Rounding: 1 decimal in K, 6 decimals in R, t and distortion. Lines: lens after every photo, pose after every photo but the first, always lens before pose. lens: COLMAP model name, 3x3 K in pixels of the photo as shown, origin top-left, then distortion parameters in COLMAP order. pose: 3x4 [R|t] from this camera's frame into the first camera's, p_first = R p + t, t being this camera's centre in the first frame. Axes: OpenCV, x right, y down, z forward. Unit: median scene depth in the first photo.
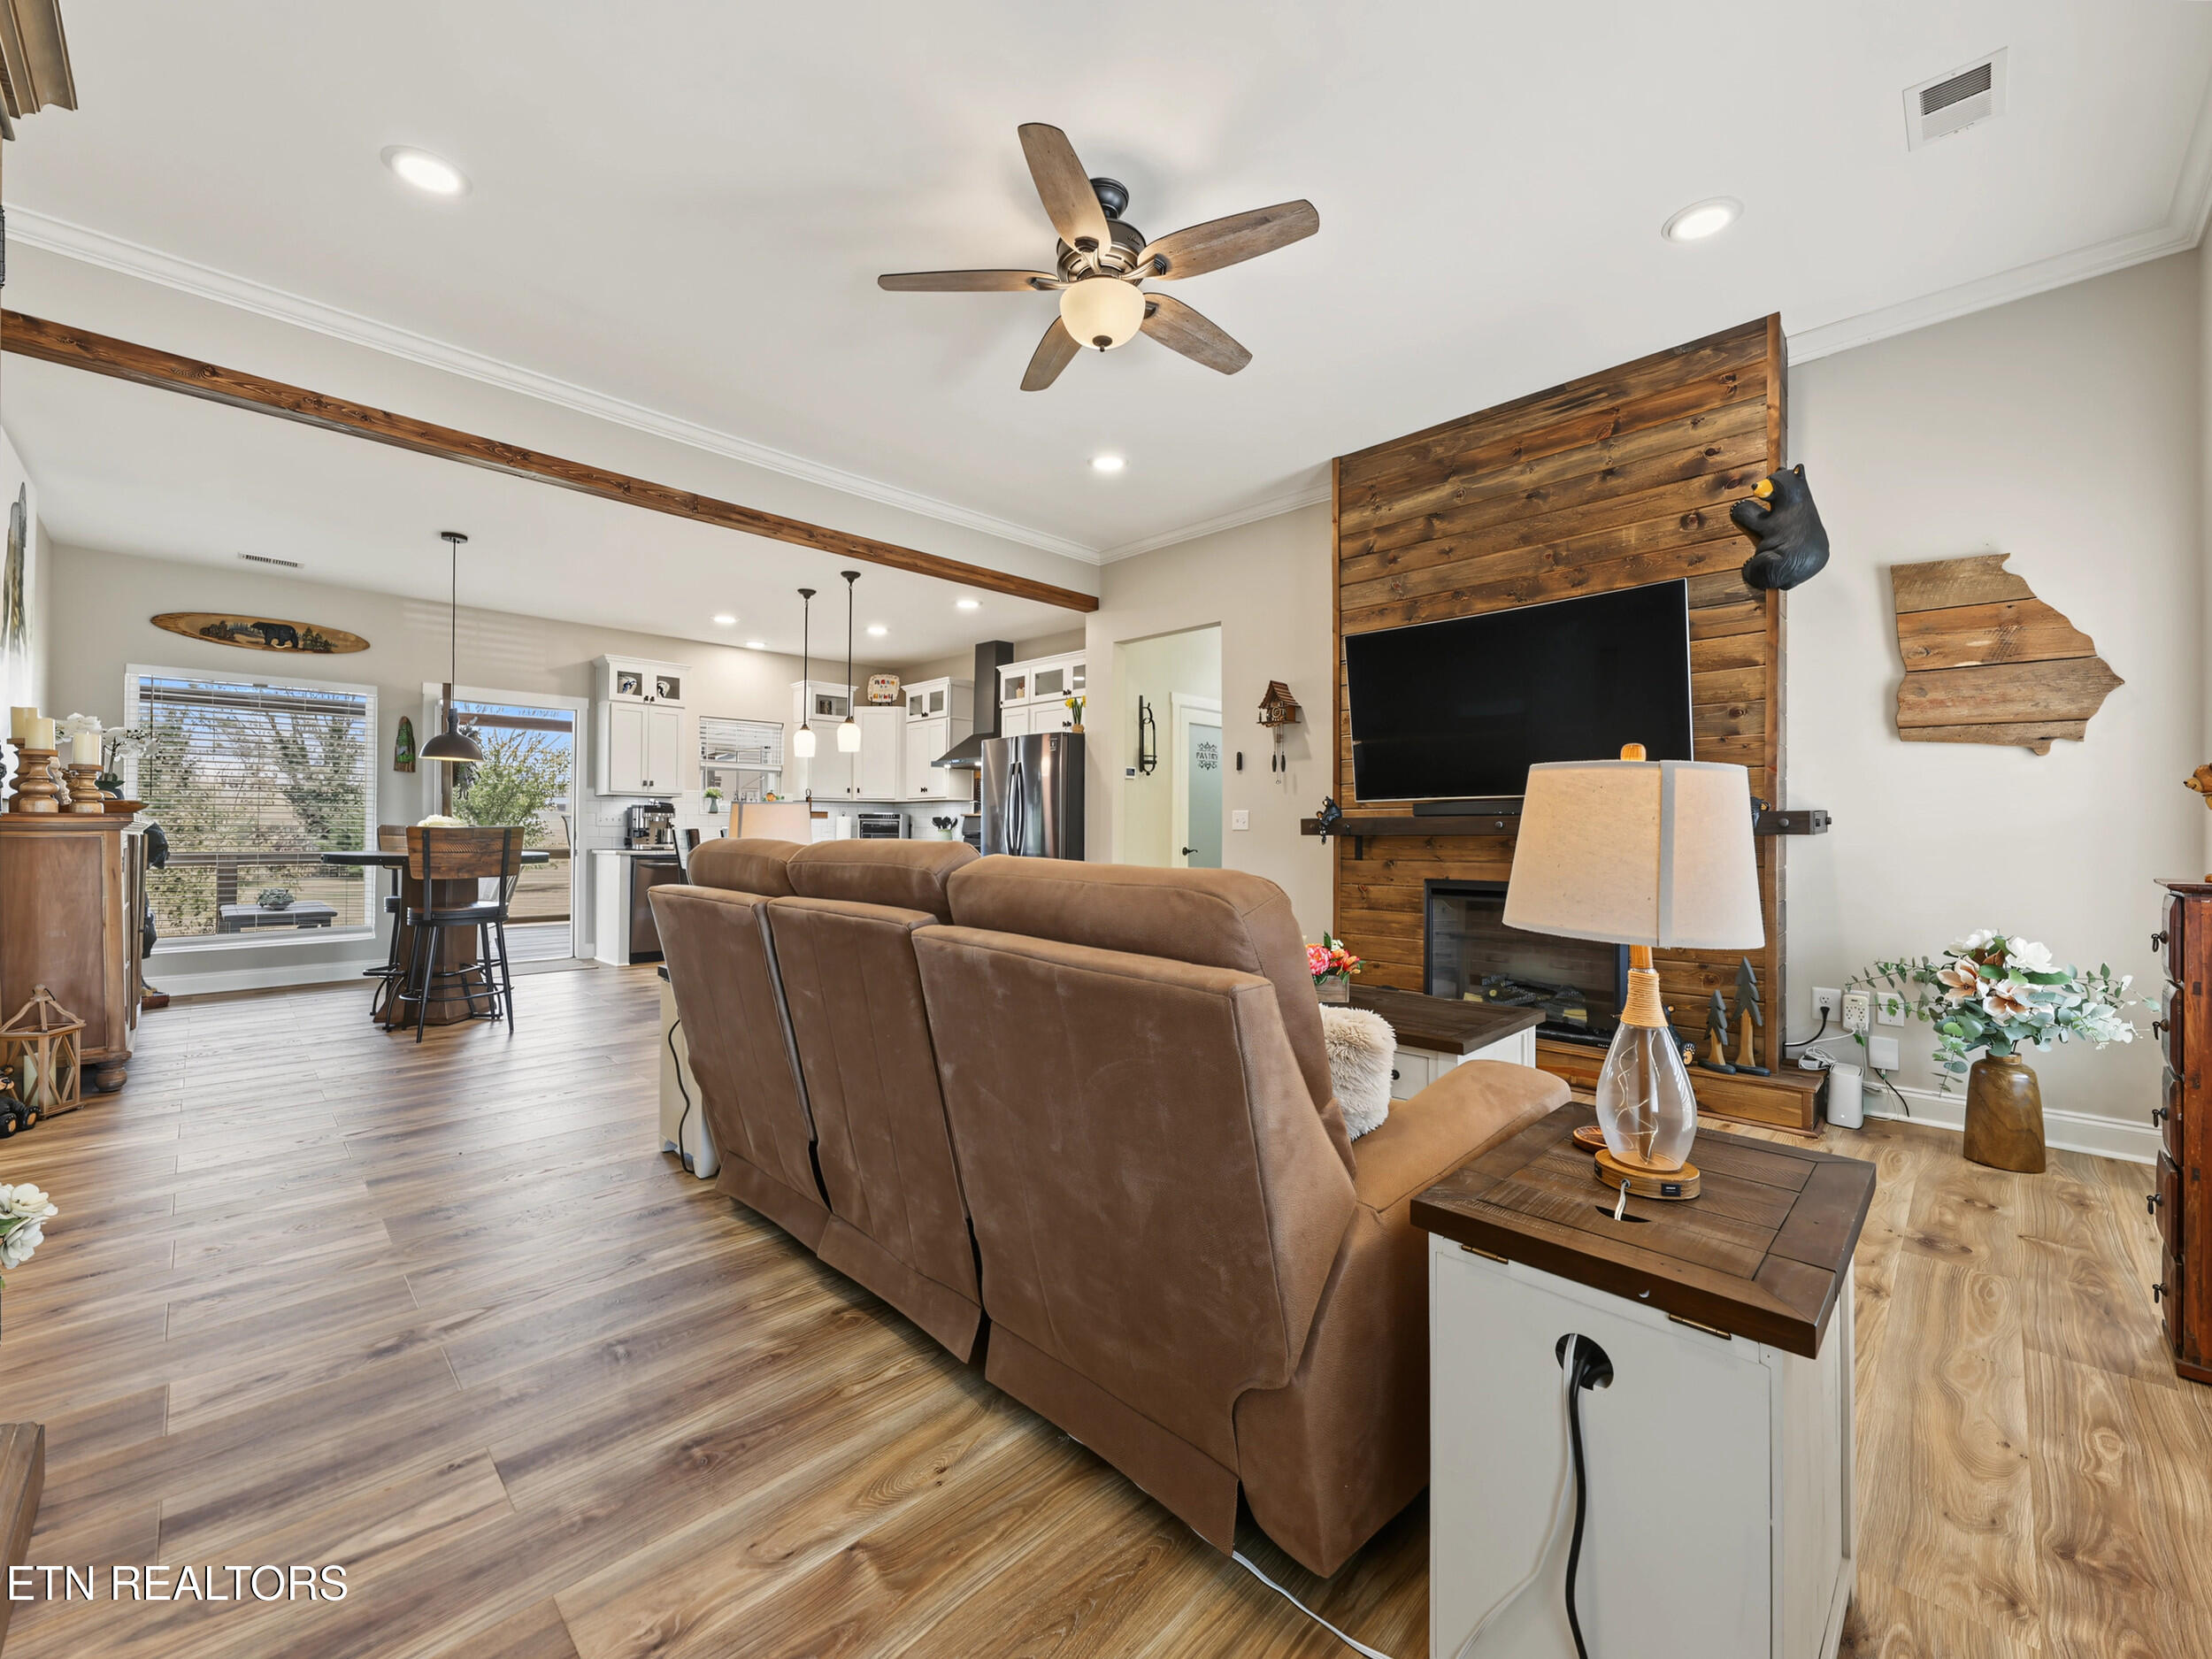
lens RADIAL K [[874.3, 0, 1084.9], [0, 874.3, 827.9], [0, 0, 1]] dist [0.004421, 0.000720]
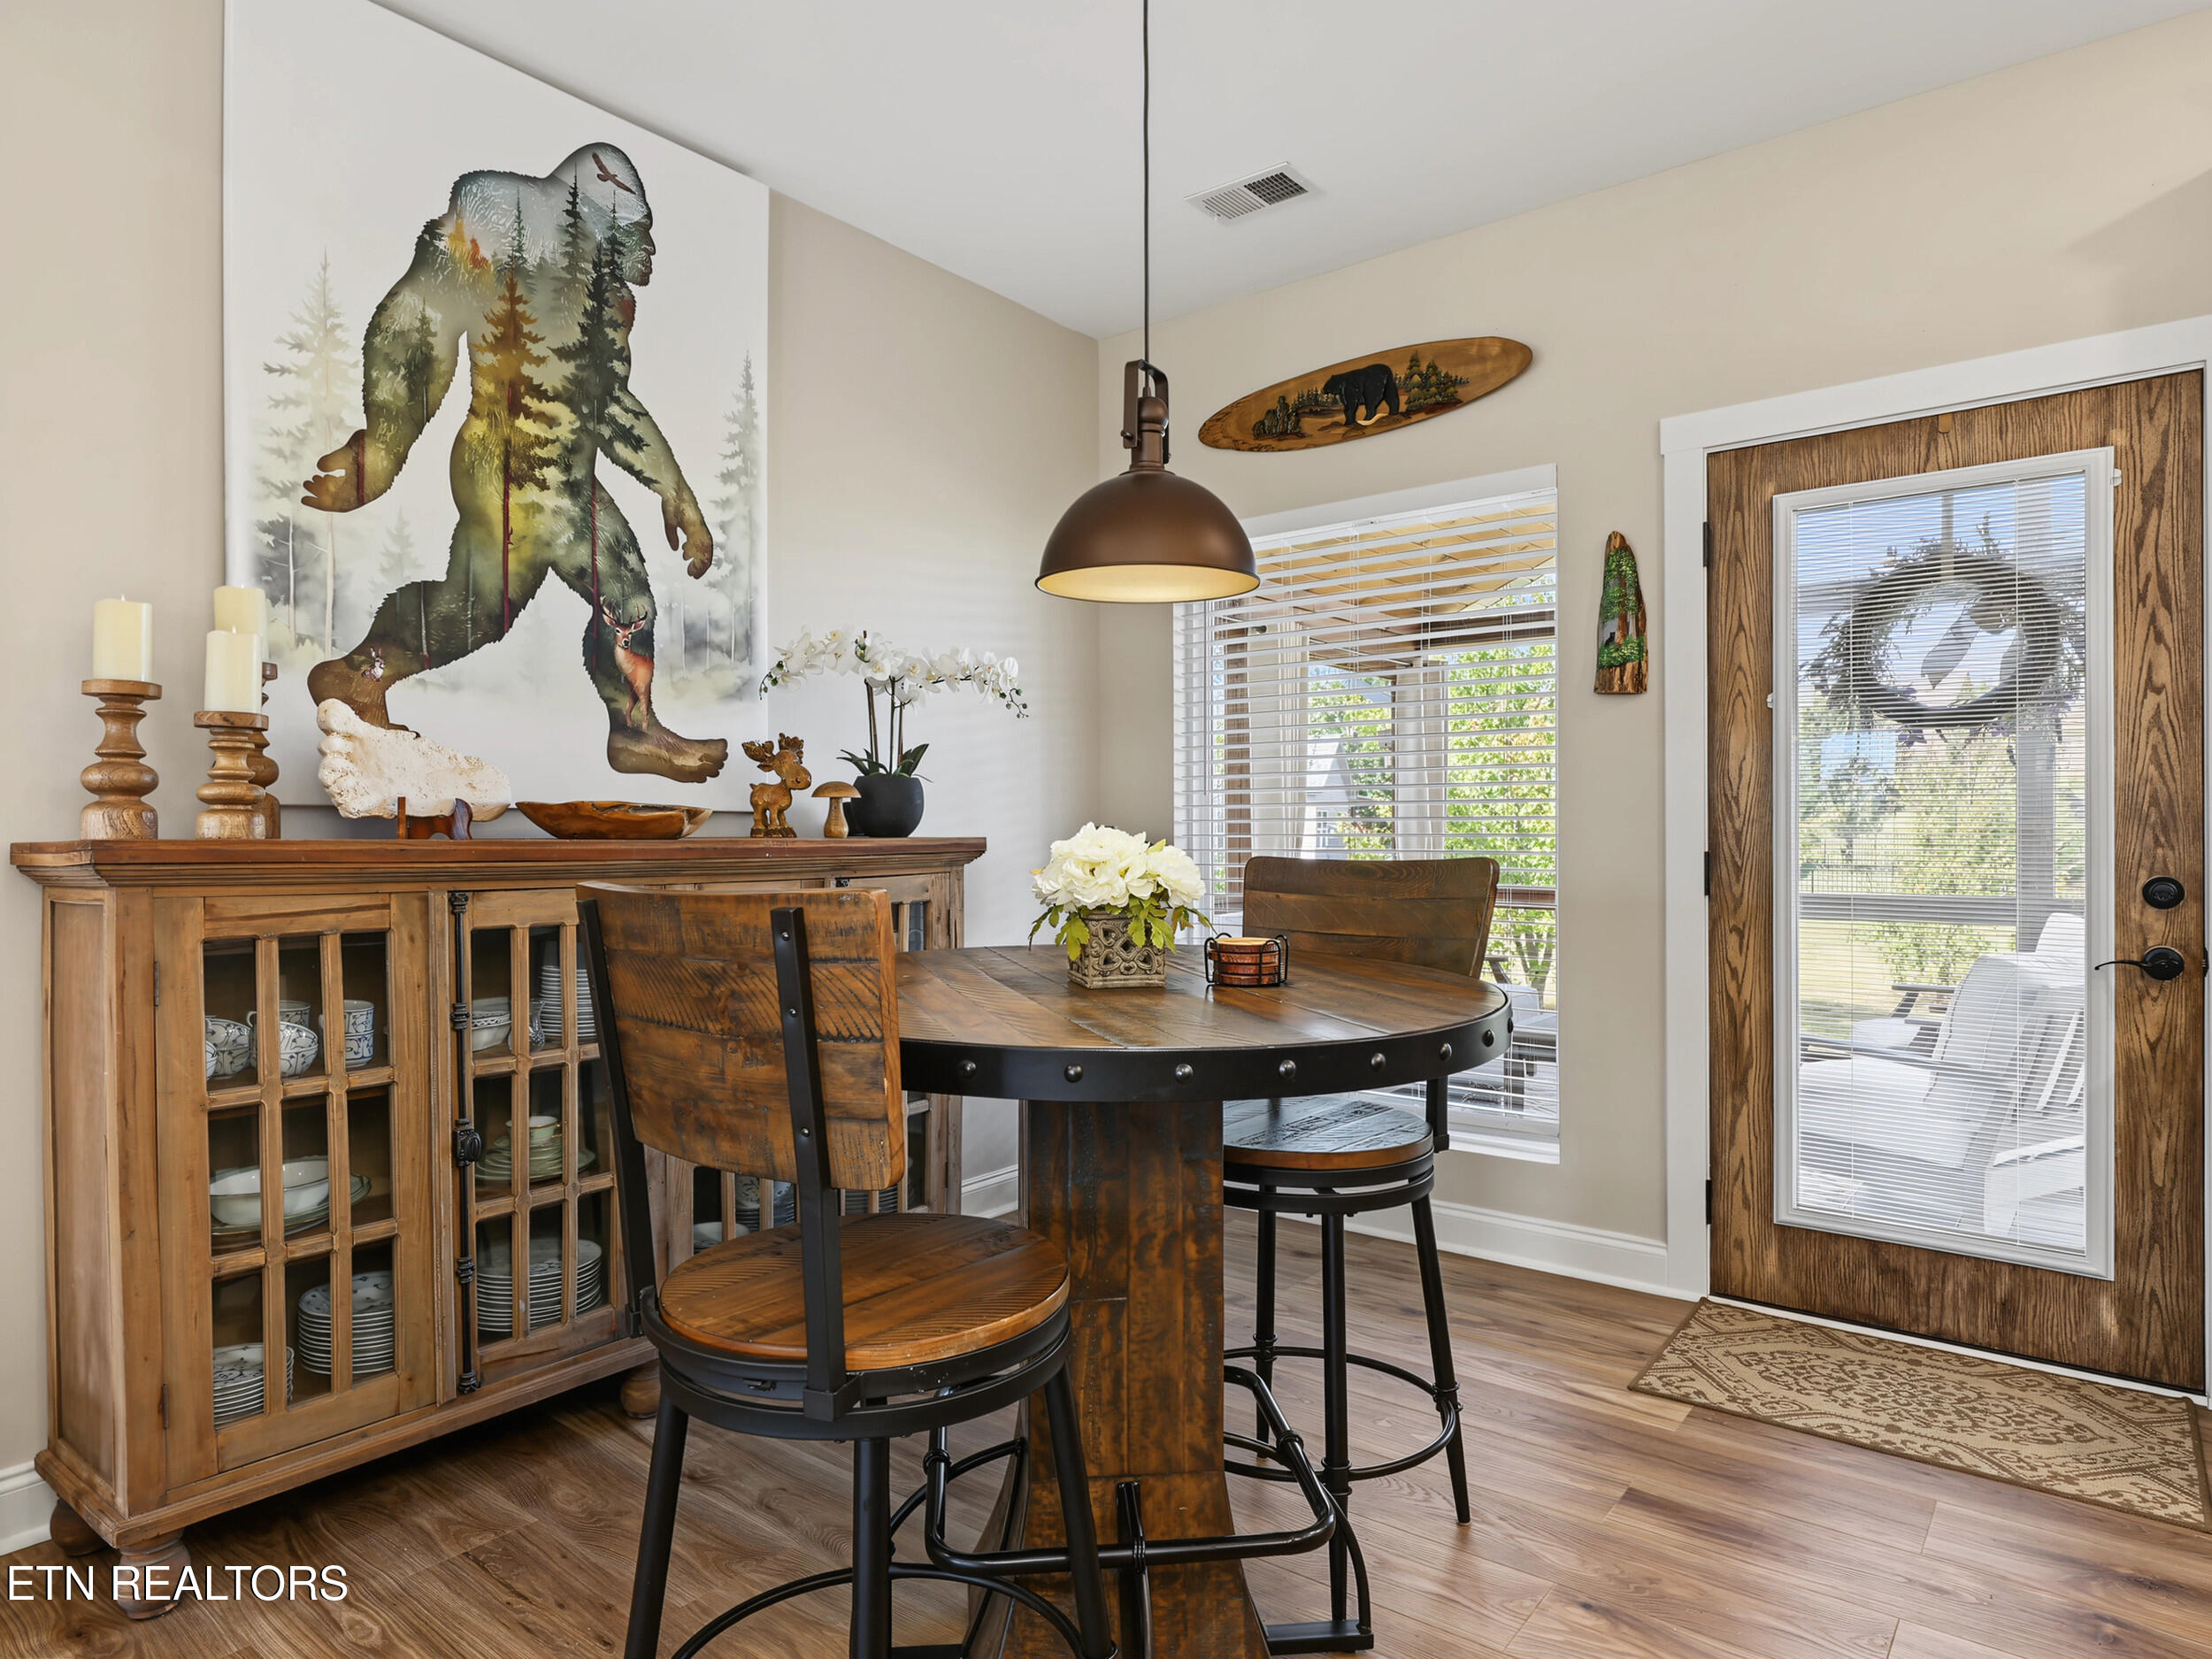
lens RADIAL K [[1313.4, 0, 1097.8], [0, 1313.4, 832.6], [0, 0, 1]] dist [-0.002268, -0.001176]
pose [[0.115202, -0.005167, -0.993329, -0.264774], [0.003188, 0.999983, -0.004832, -0.007320], [0.993337, -0.002610, 0.115216, 0.674997]]
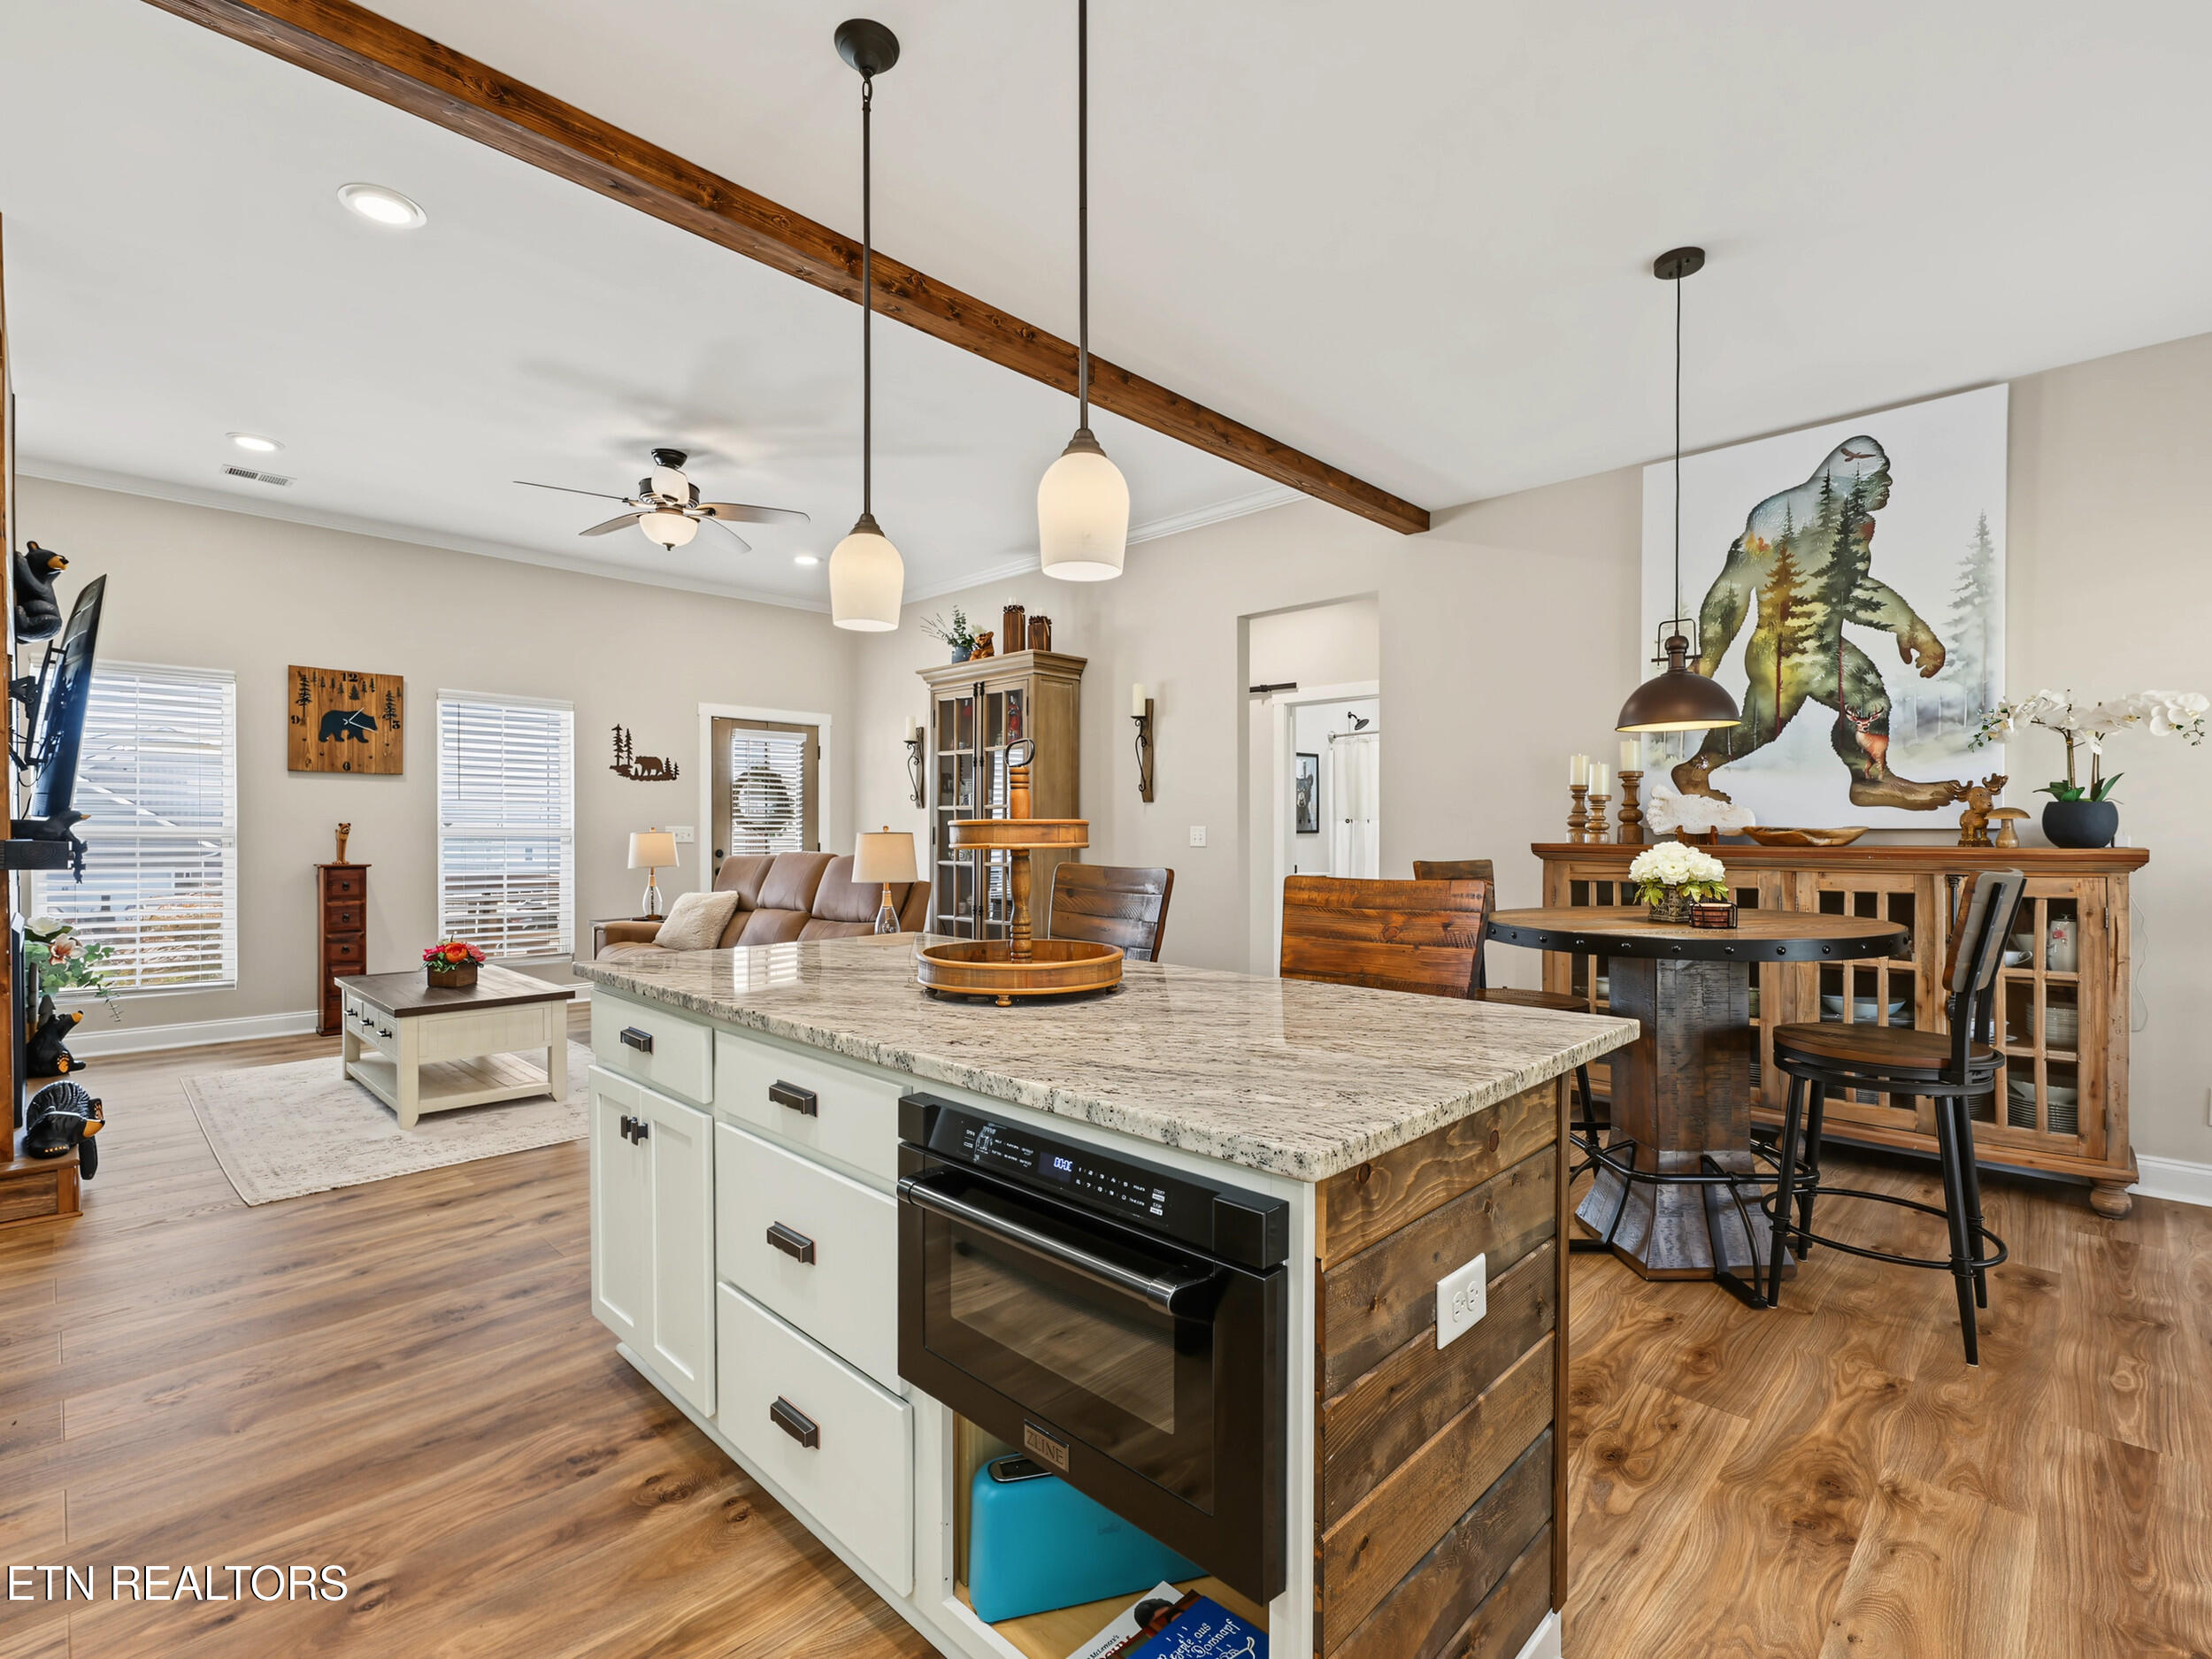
lens RADIAL K [[1040.7, 0, 1105.6], [0, 1040.7, 837.4], [0, 0, 1]] dist [-0.005108, 0.004268]
pose [[-0.999747, -0.004233, -0.022083, -0.279915], [-0.004368, 0.999972, 0.006100, -0.013961], [0.022057, 0.006195, -0.999738, 1.116542]]
